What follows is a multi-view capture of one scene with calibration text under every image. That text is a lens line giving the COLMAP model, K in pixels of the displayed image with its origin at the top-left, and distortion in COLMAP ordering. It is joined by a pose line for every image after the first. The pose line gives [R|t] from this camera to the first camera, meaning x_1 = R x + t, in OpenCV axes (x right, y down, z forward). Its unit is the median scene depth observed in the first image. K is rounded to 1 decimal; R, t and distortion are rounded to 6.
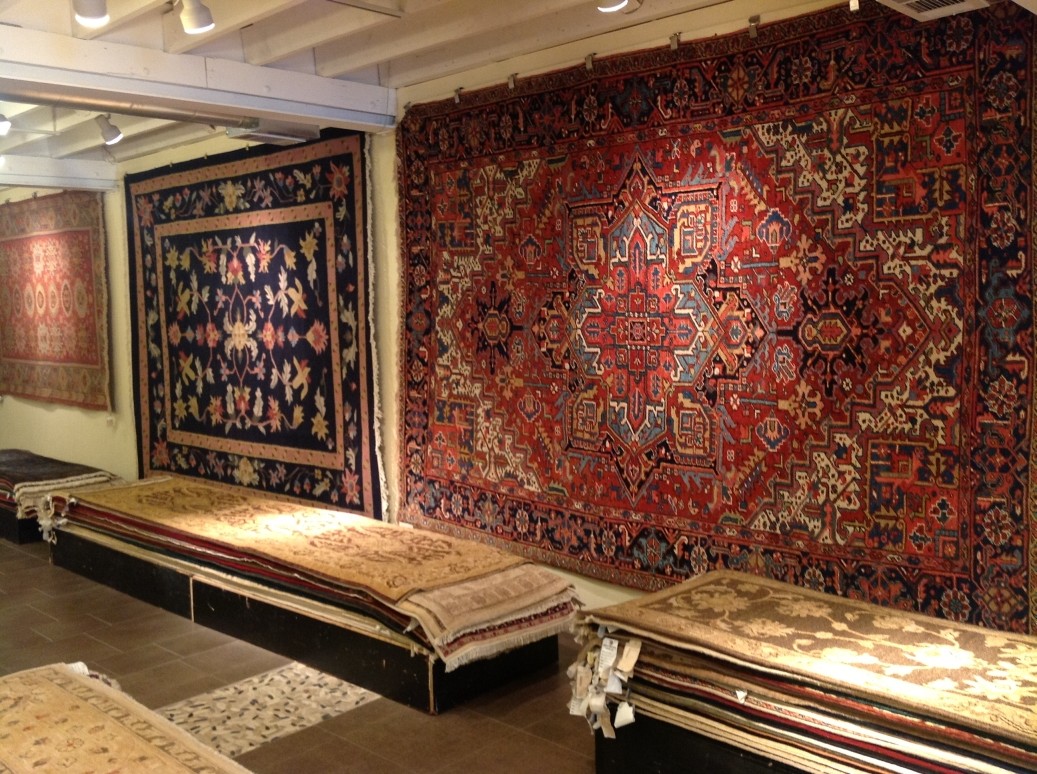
lens RADIAL K [[981.4, 0, 518.5], [0, 981.4, 387.0], [0, 0, 1]] dist [0.133549, -0.277033]
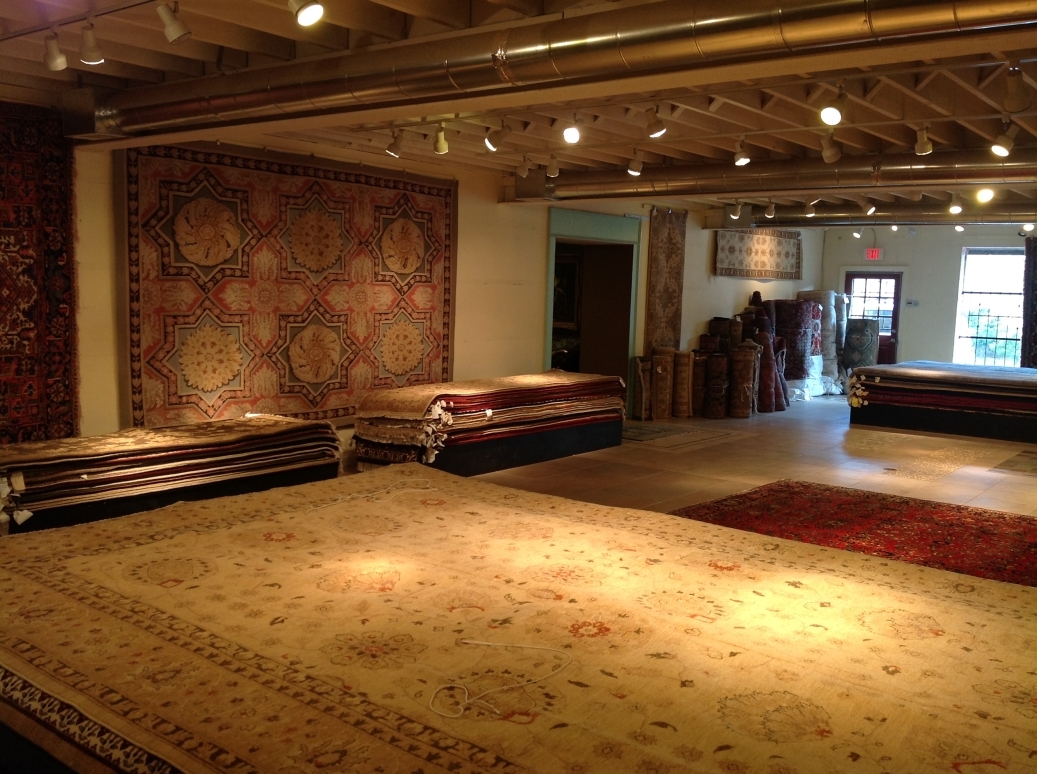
lens RADIAL K [[981.4, 0, 518.5], [0, 981.4, 387.0], [0, 0, 1]] dist [0.133549, -0.277033]
pose [[-0.103388, -0.080358, 0.991390, -1.542341], [0.067655, 0.993854, 0.087613, 0.018585], [-0.992338, 0.076130, -0.097316, 0.288242]]
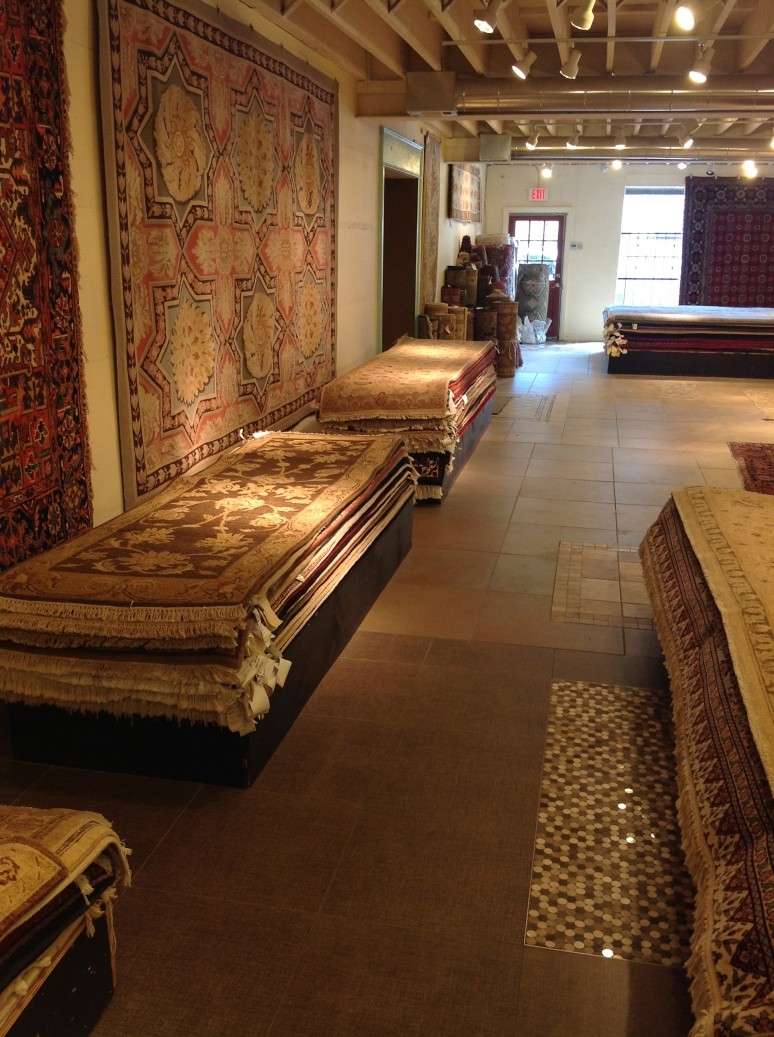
lens RADIAL K [[981.4, 0, 385.4], [0, 981.4, 493.5], [0, 0, 1]] dist [0.133549, -0.277033]
pose [[-0.516943, -0.191867, 0.834241, -0.634191], [0.082622, 0.958824, 0.271717, -0.065258], [-0.852023, 0.209389, -0.479804, 1.233895]]
